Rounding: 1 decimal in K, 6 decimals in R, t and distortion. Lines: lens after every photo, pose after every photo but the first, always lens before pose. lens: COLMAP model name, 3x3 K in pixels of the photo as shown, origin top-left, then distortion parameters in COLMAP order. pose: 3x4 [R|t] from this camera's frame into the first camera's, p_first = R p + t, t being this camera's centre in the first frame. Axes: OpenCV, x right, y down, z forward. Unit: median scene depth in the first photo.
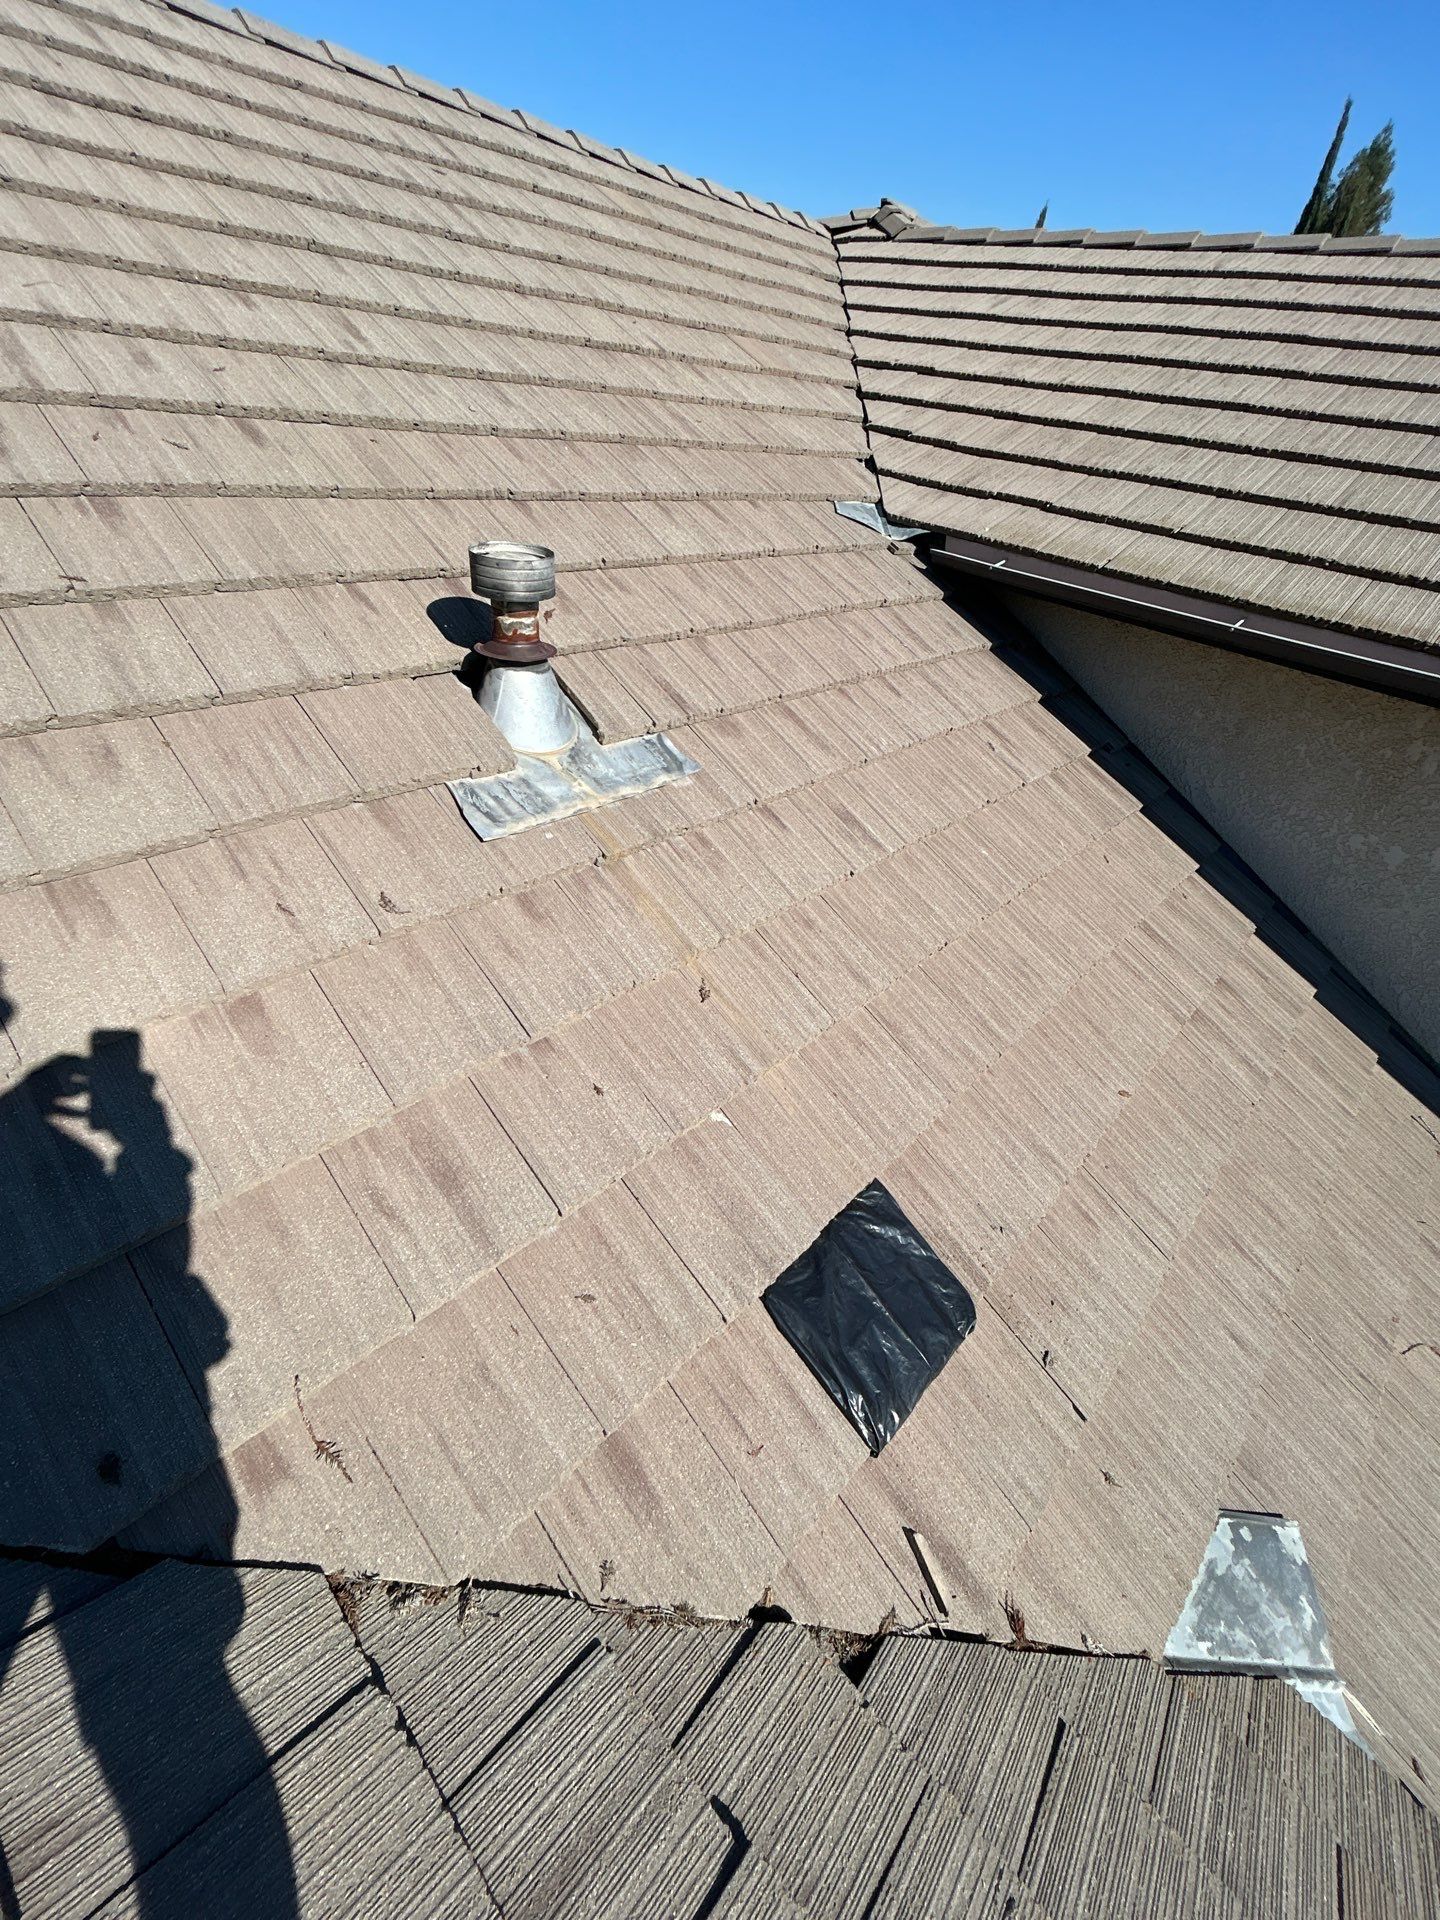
lens RADIAL K [[771.5, 0, 720.0], [0, 771.5, 960.0], [0, 0, 1]] dist [0.002447, -0.000796]
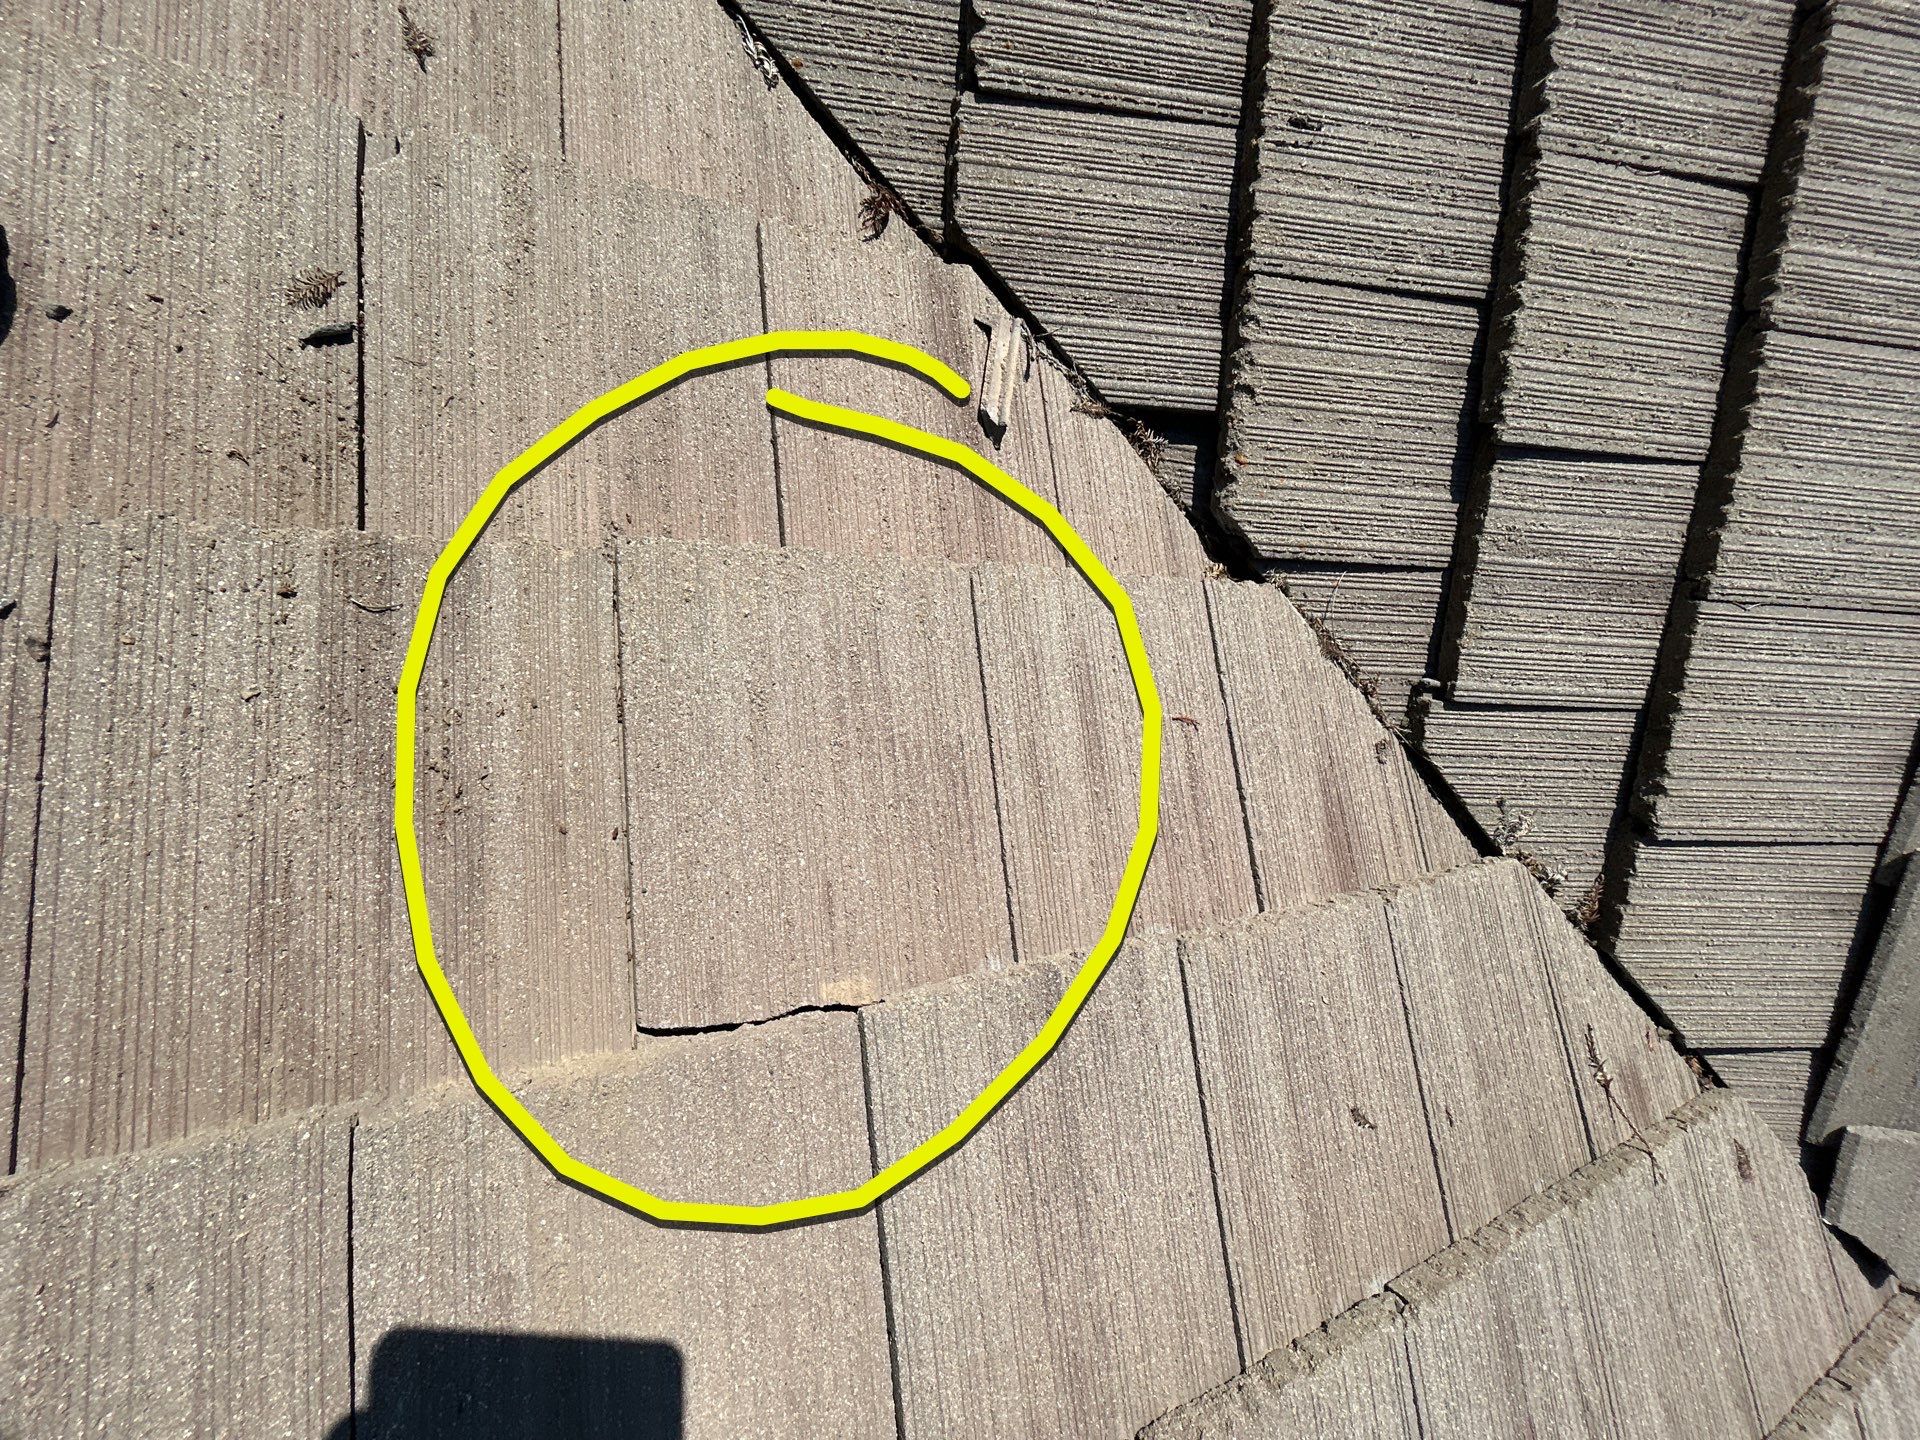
lens RADIAL K [[771.5, 0, 959.0], [0, 771.5, 723.9], [0, 0, 1]] dist [0.002447, -0.000796]
pose [[-0.520084, -0.652881, -0.550690, 0.573347], [-0.008109, -0.640946, 0.767543, 0.272797], [-0.854077, 0.403653, 0.328051, 1.257738]]
